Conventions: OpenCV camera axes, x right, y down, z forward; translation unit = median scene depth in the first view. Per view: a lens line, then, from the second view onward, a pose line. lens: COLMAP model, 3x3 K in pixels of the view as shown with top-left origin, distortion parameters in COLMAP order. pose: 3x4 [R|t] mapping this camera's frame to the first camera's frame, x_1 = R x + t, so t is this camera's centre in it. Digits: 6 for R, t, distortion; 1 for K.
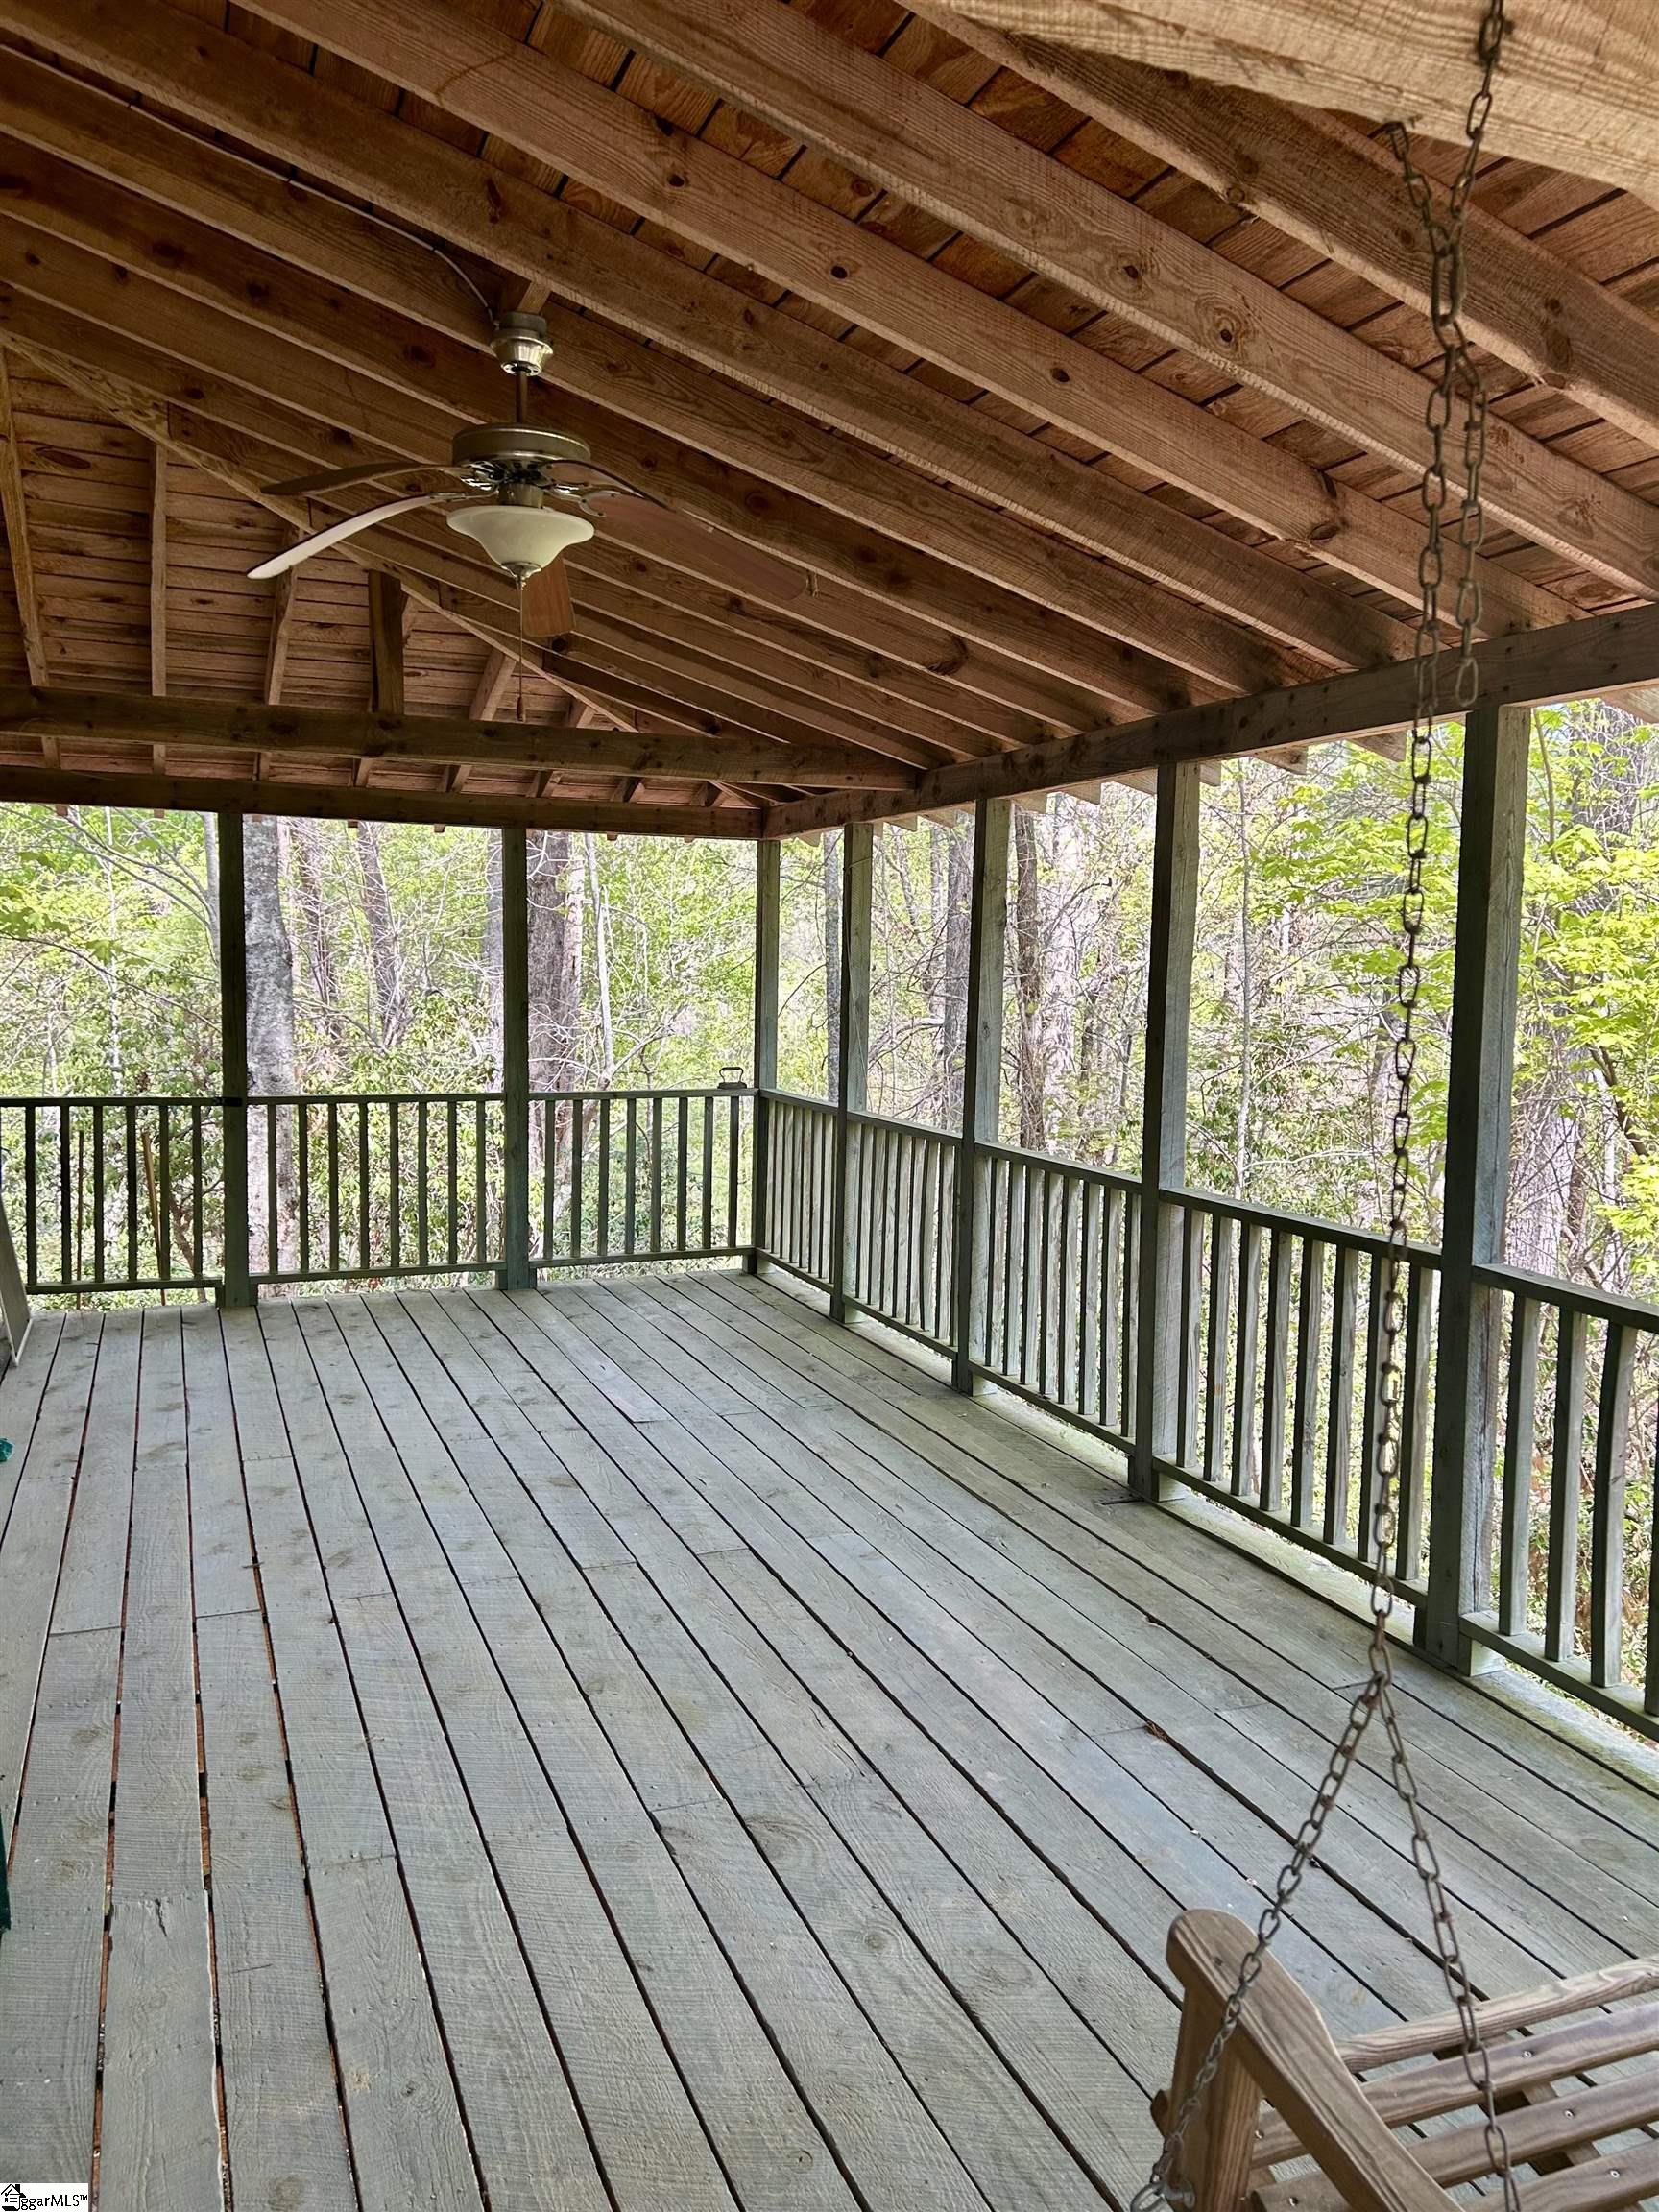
lens RADIAL K [[1647.2, 0, 841.3], [0, 1647.2, 1131.6], [0, 0, 1]] dist [0.053367, -0.070215]
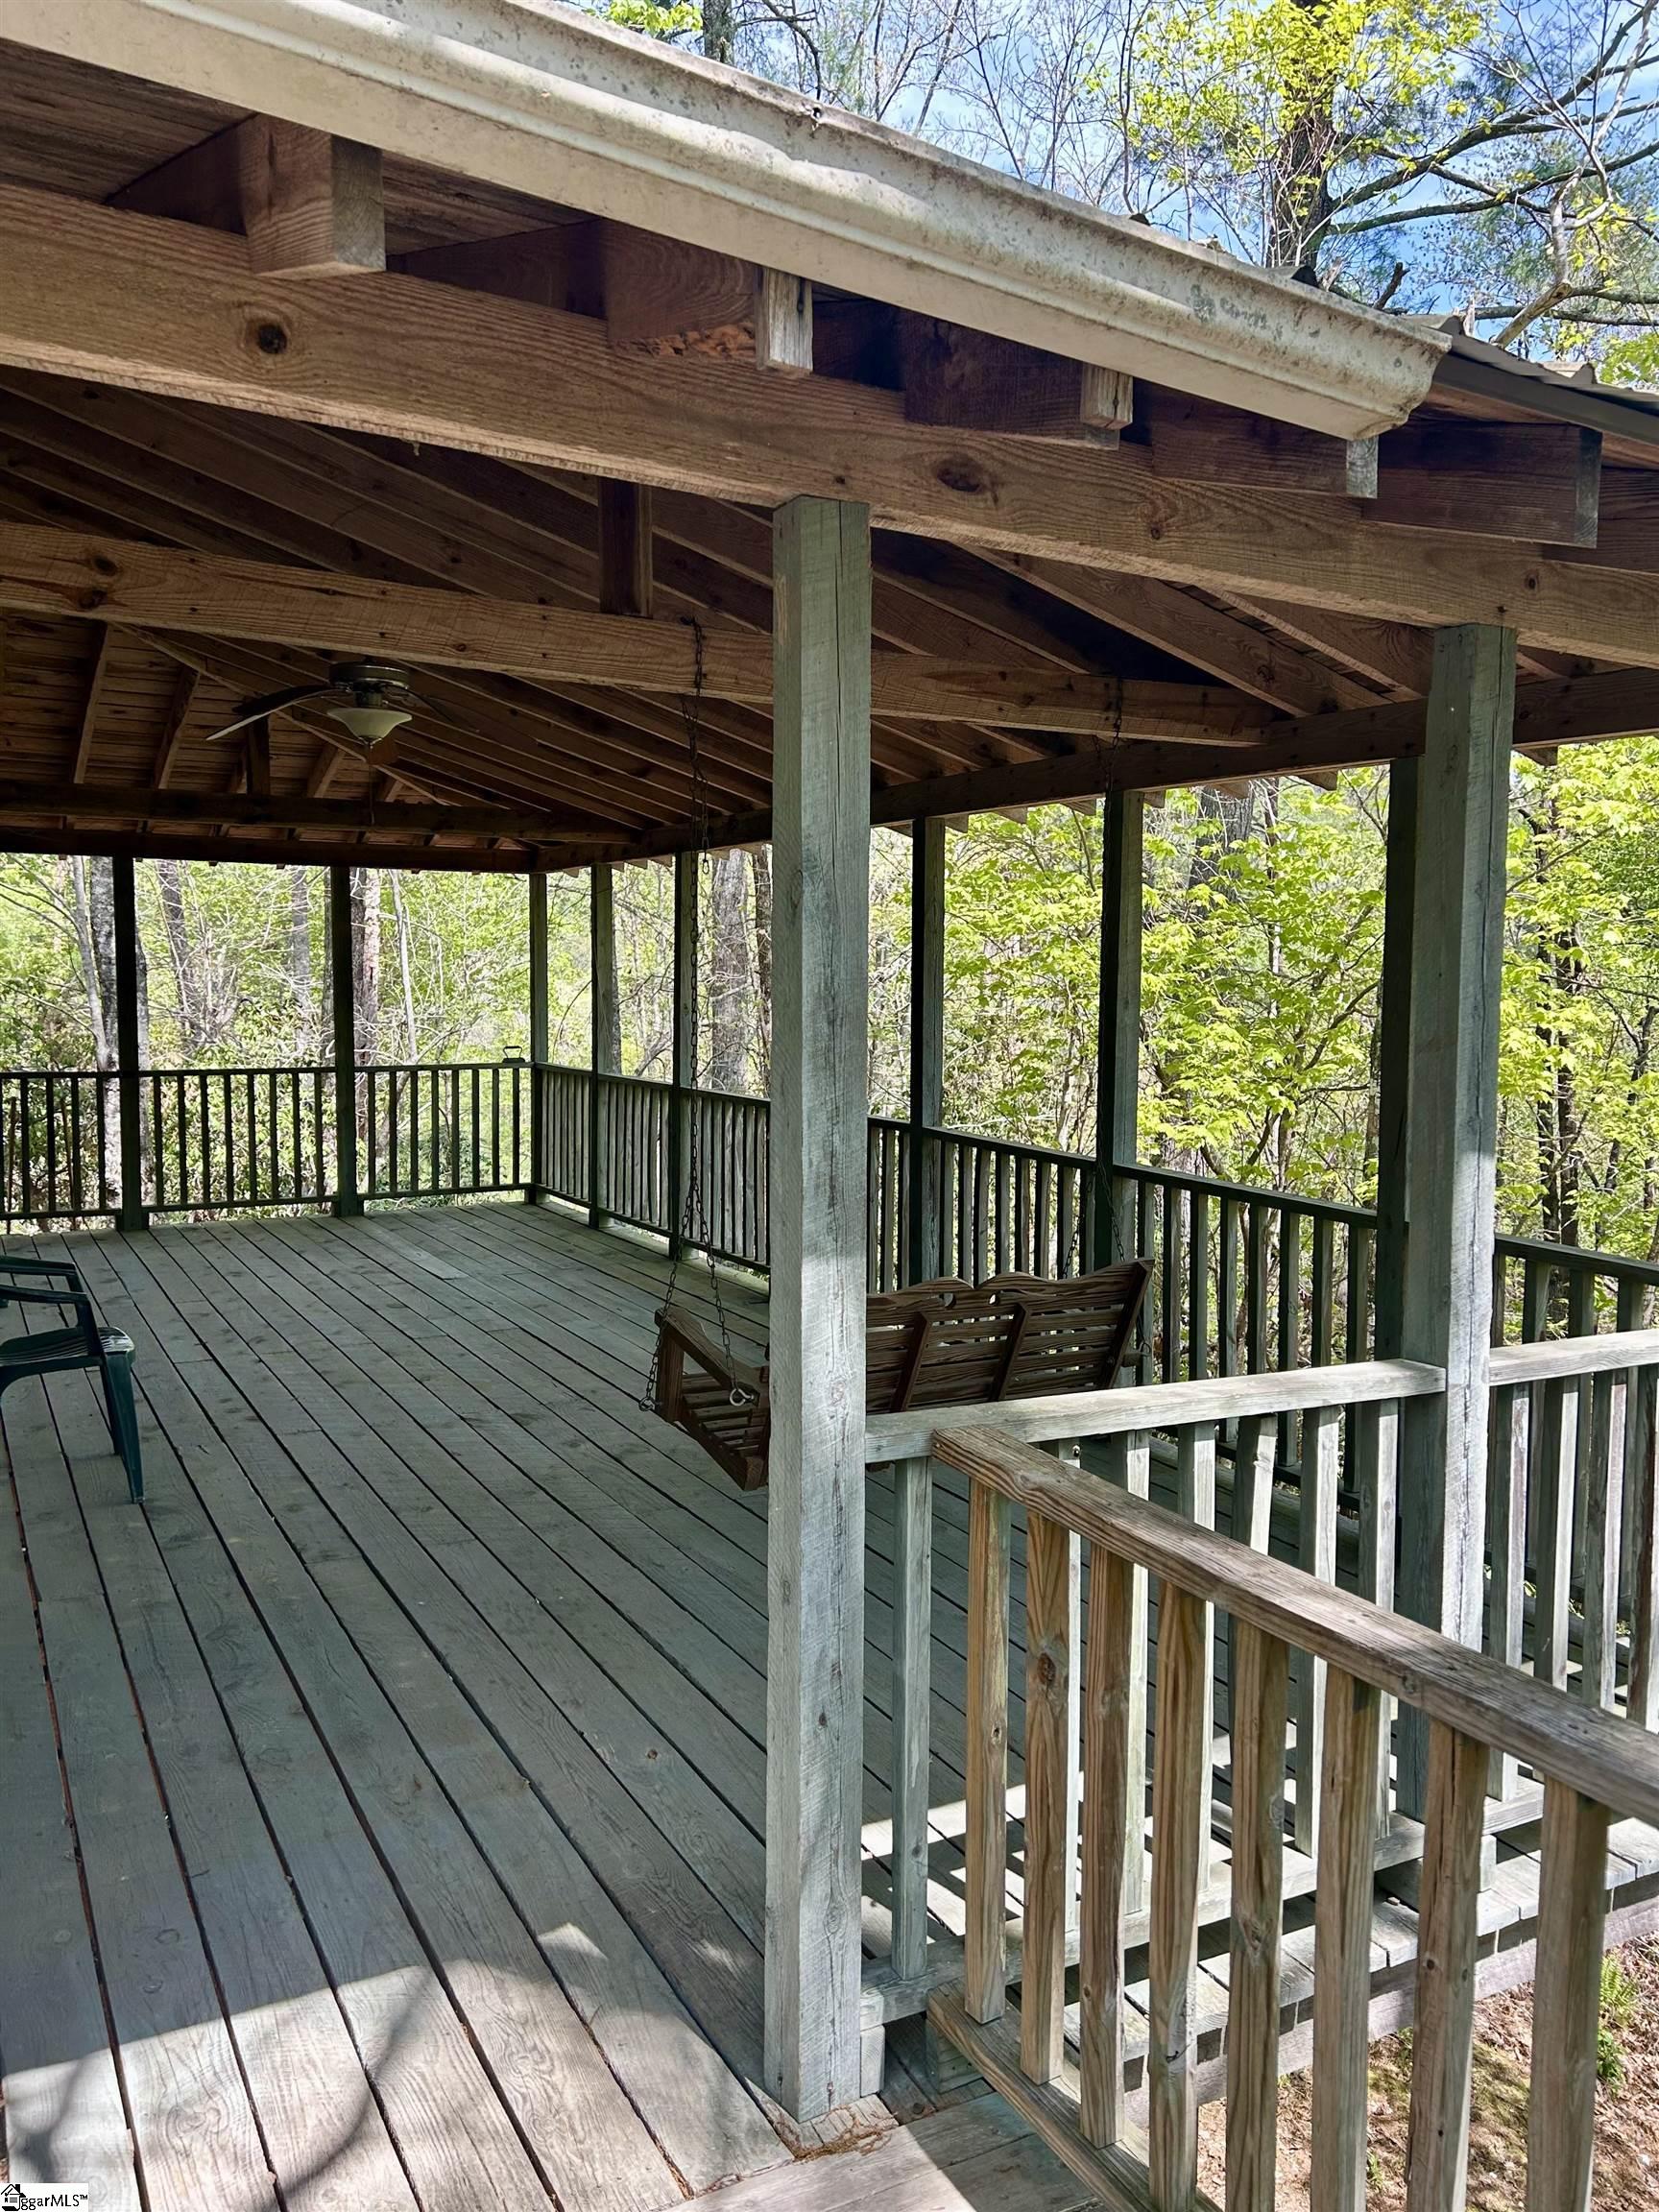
lens RADIAL K [[1645.9, 0, 865.2], [0, 1645.9, 1106.9], [0, 0, 1]] dist [0.051890, -0.062518]
pose [[0.990993, -0.021709, 0.132140, 0.038996], [0.024421, 0.999522, -0.018939, 0.043290], [-0.131666, 0.021996, 0.991050, -0.357116]]
